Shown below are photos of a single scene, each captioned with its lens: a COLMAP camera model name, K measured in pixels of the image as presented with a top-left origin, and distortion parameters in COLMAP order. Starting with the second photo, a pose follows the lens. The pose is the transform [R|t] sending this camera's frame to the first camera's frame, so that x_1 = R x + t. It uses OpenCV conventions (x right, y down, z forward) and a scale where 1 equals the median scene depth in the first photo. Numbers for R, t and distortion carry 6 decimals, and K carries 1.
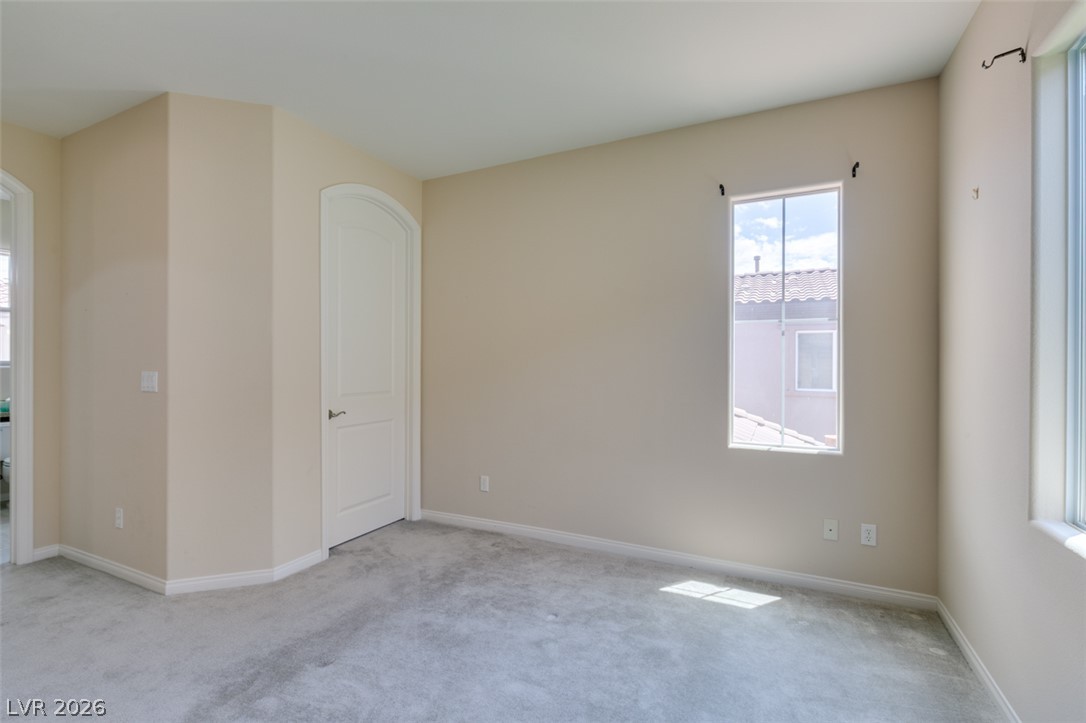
lens RADIAL K [[484.9, 0, 543.7], [0, 484.9, 362.5], [0, 0, 1]] dist [0.000625, -0.000959]
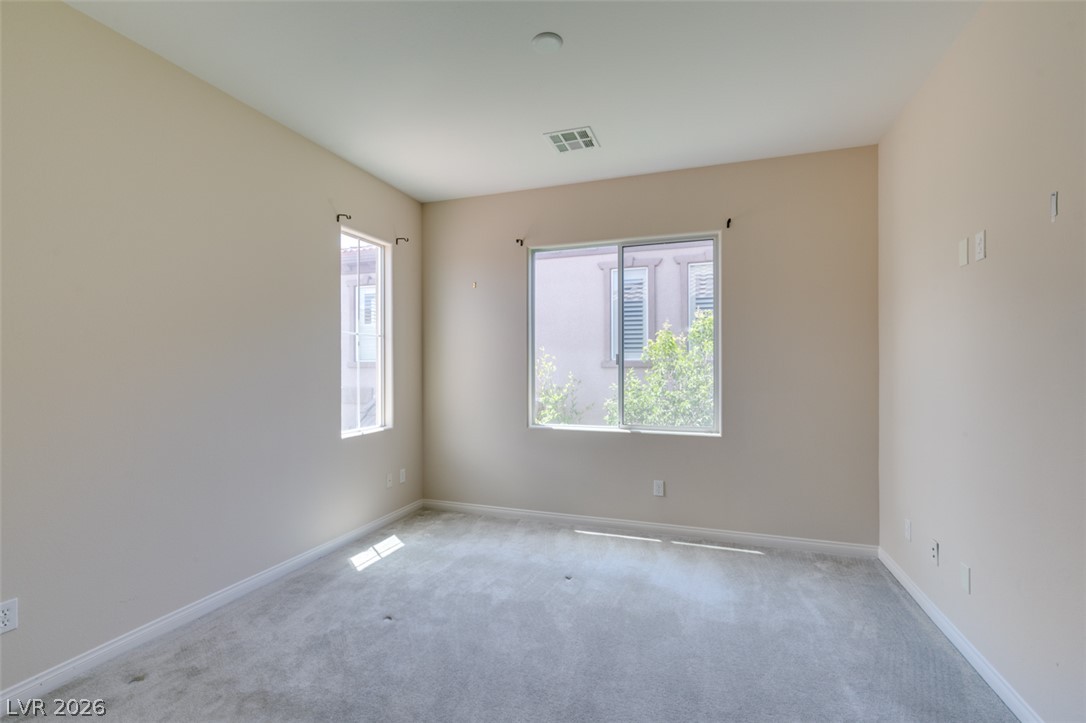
lens RADIAL K [[484.9, 0, 541.8], [0, 484.9, 359.0], [0, 0, 1]] dist [0.000625, -0.000959]
pose [[-0.116330, 0.012181, 0.993136, -0.928518], [0.006597, 0.999912, -0.011492, -0.001098], [-0.993189, 0.005215, -0.116400, 0.720737]]
